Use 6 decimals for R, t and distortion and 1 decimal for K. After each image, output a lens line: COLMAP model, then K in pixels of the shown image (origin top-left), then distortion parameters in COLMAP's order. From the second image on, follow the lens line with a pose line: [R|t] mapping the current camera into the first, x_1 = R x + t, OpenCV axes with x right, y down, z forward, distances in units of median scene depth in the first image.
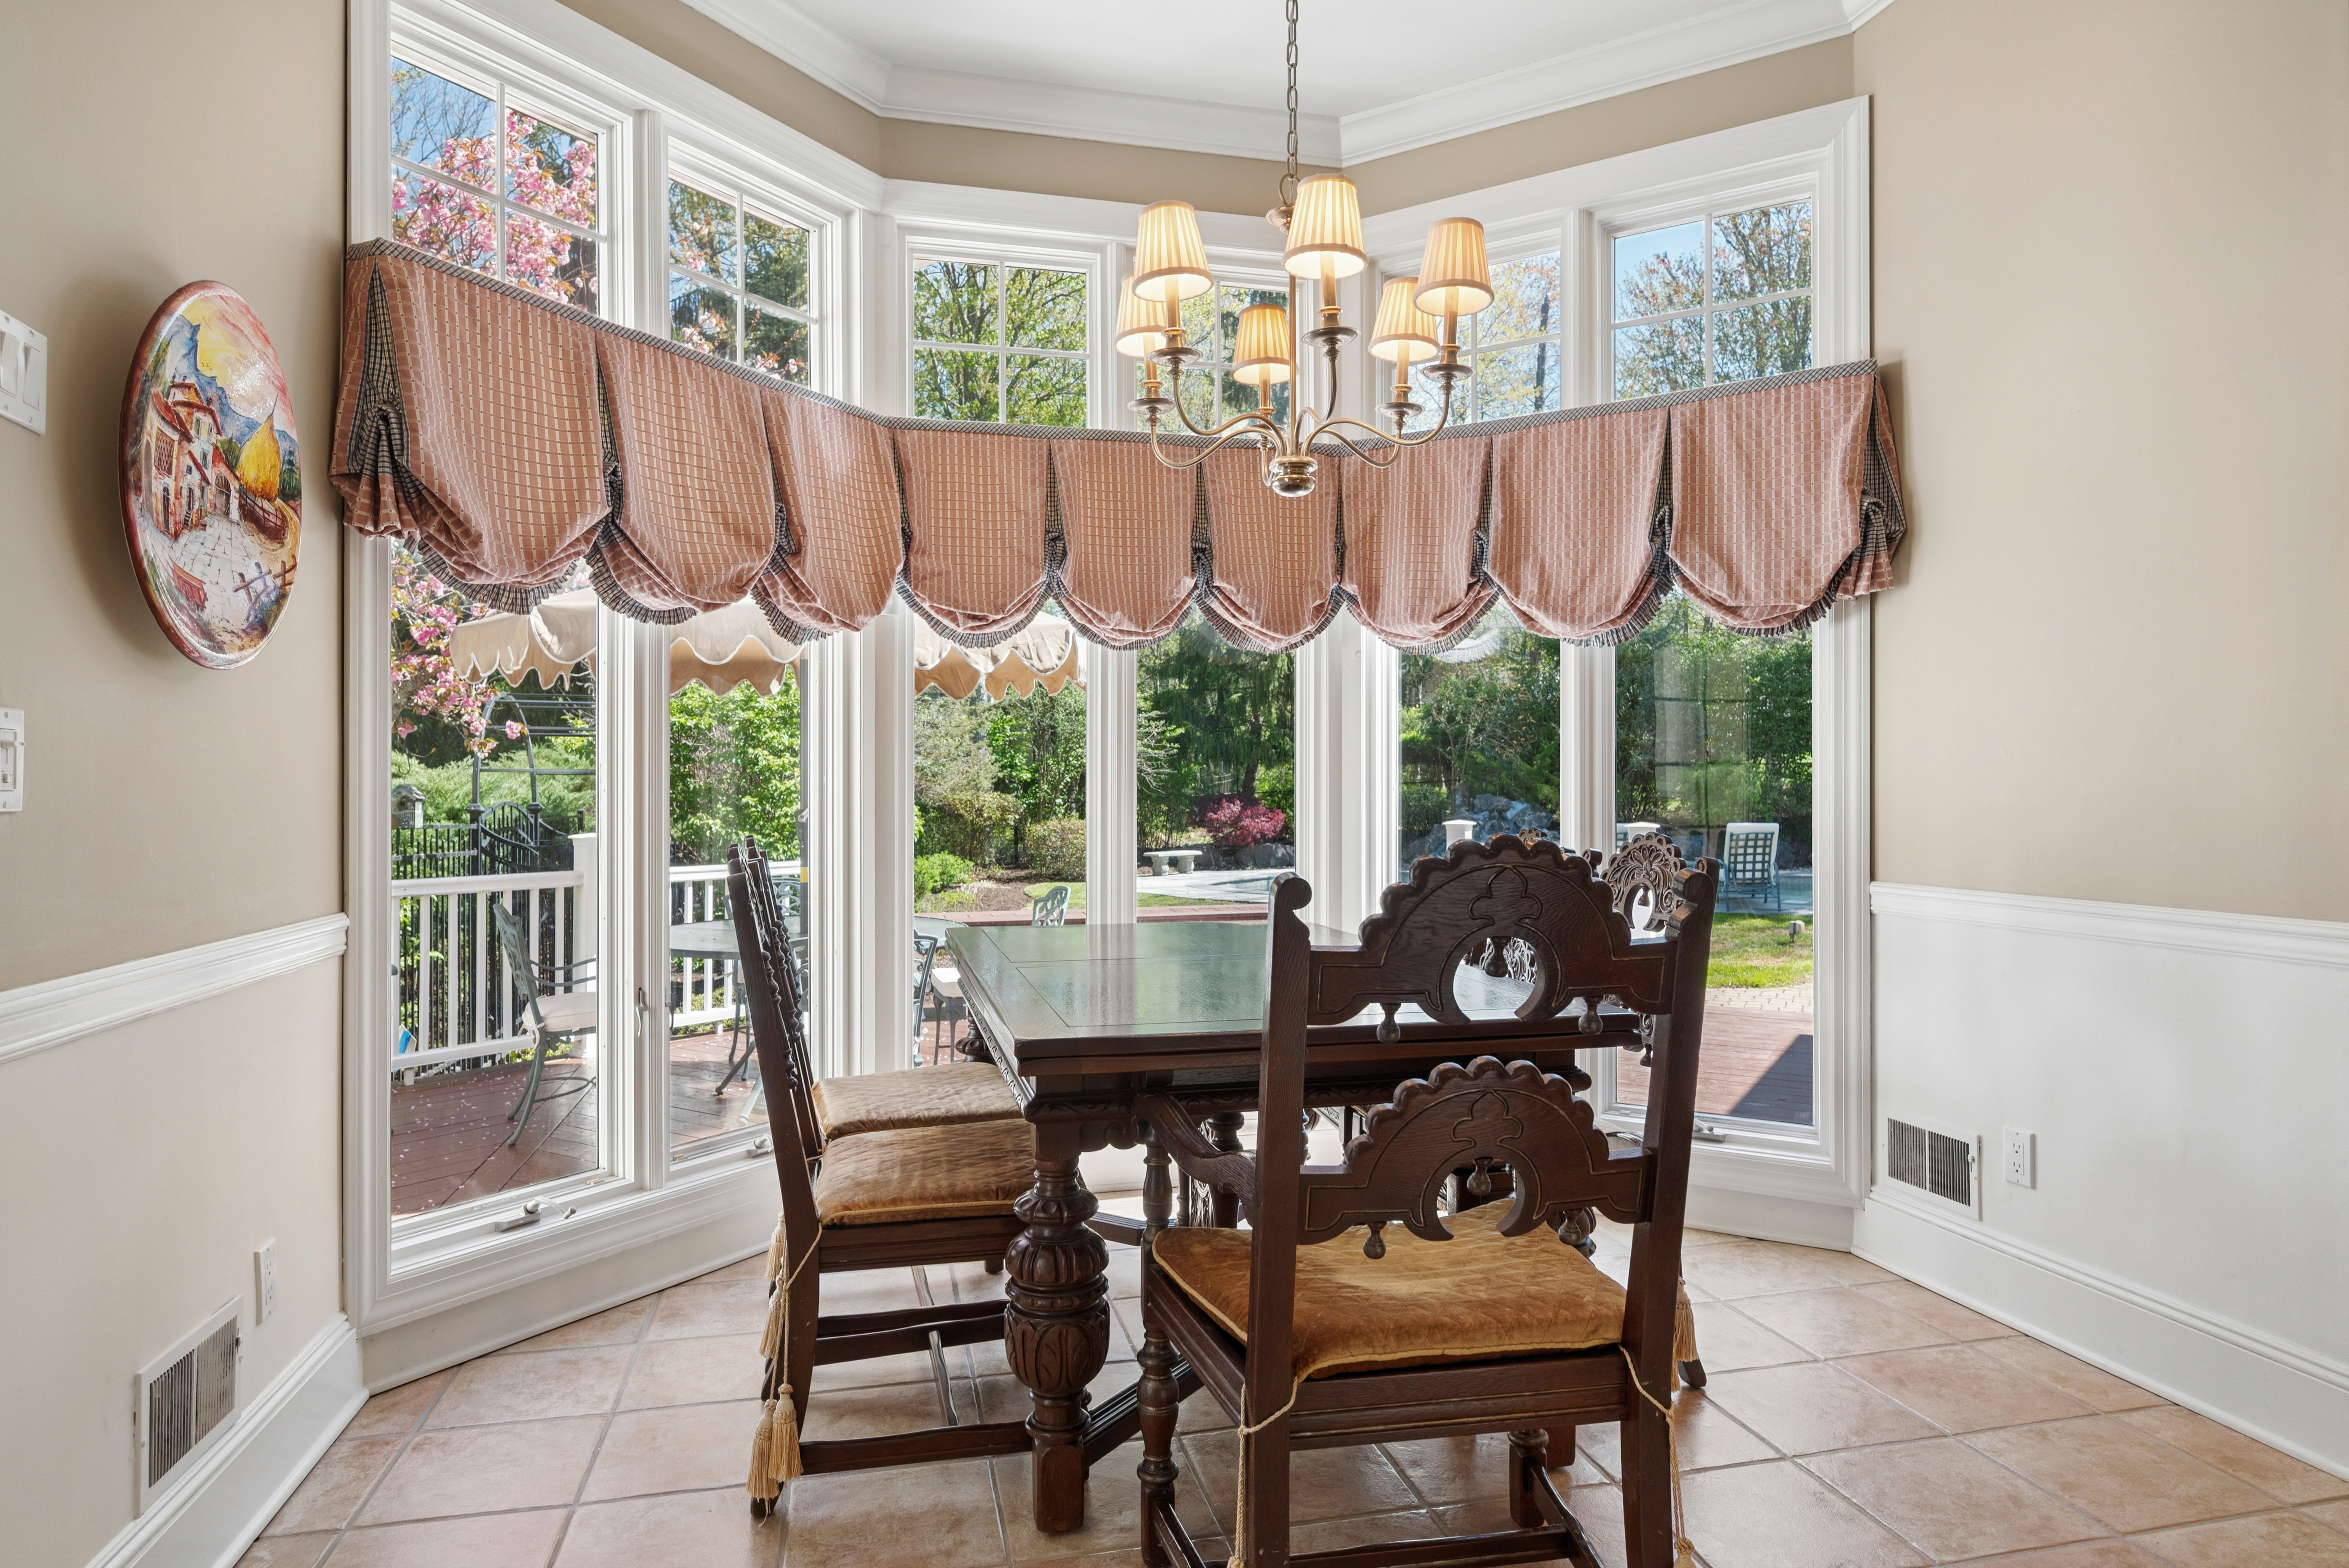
lens RADIAL K [[1348.5, 0, 1175.5], [0, 1348.5, 791.9], [0, 0, 1]] dist [-0.001846, -0.000065]
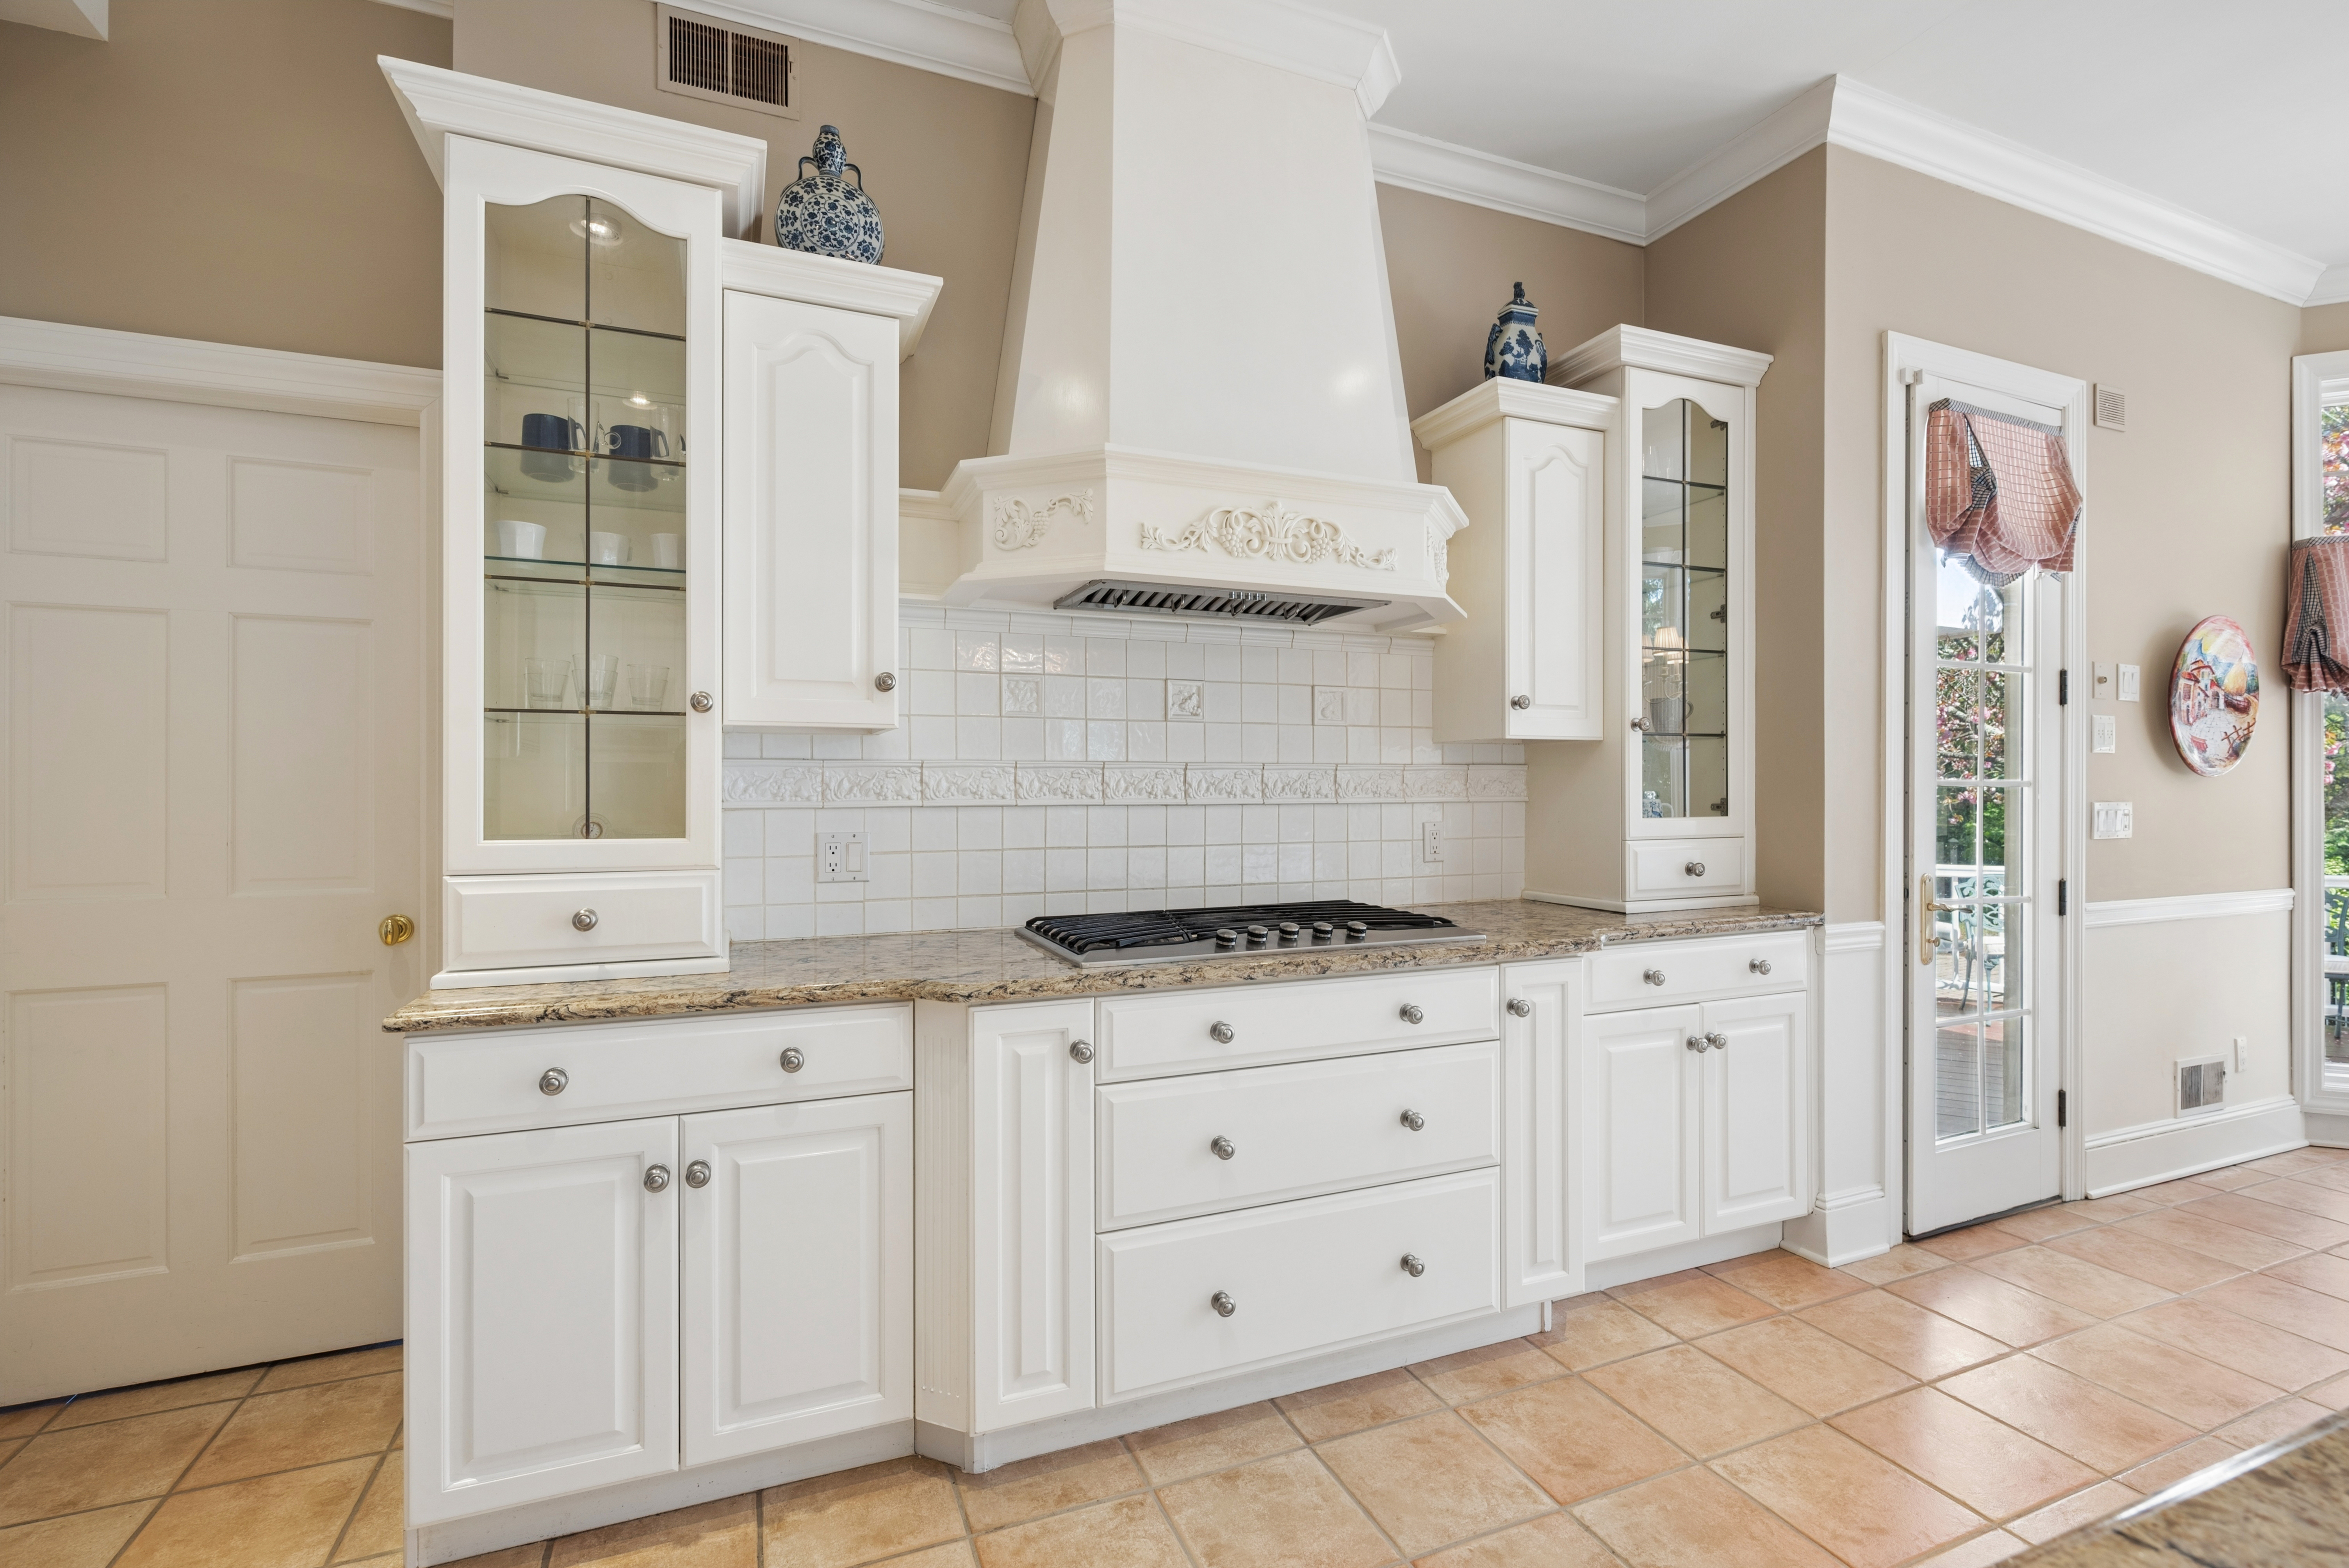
lens RADIAL K [[1051.7, 0, 1175.5], [0, 1051.7, 788.6], [0, 0, 1]] dist [0.003613, -0.000189]
pose [[0.162611, -0.000129, -0.986690, 0.512593], [0.002803, 0.999996, 0.000331, -0.048232], [0.986686, -0.002820, 0.162611, -0.685568]]
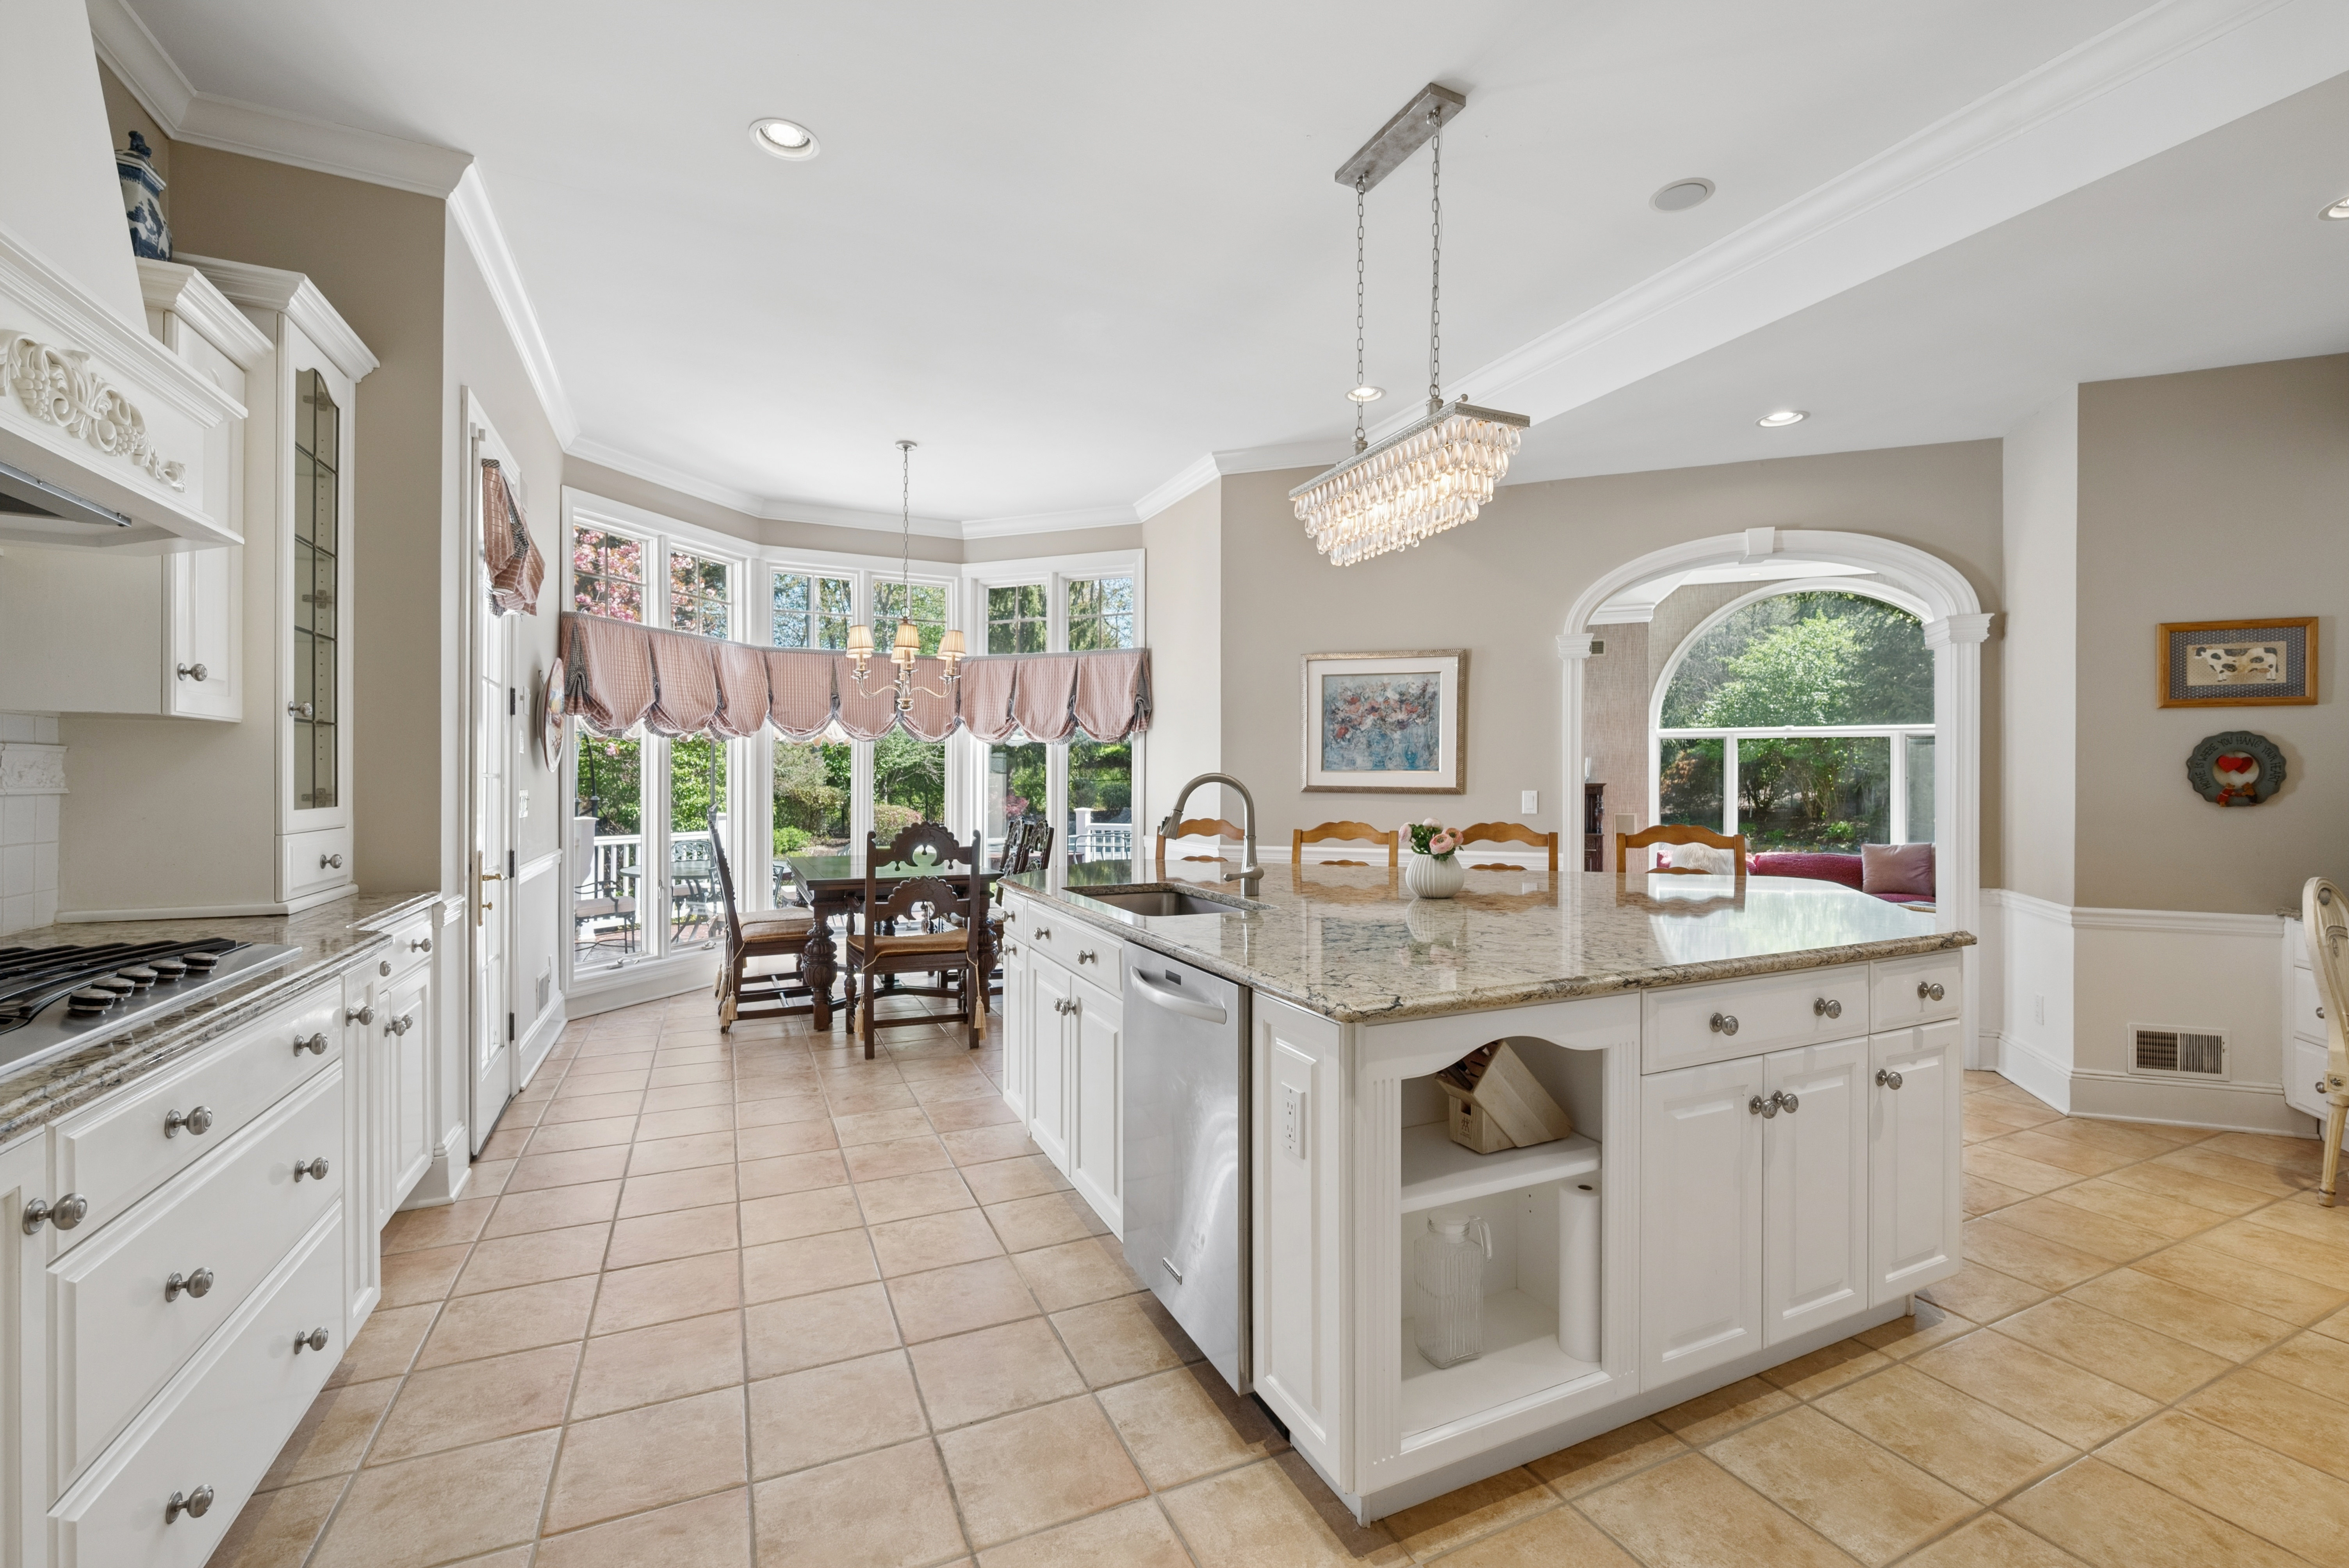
lens RADIAL K [[993.0, 0, 1180.5], [0, 993.0, 785.2], [0, 0, 1]] dist [-0.003044, 0.000262]
pose [[0.979599, 0.004740, 0.200904, 0.198634], [-0.005610, 0.999977, 0.003761, -0.048393], [-0.200882, -0.004811, 0.979604, -1.079956]]
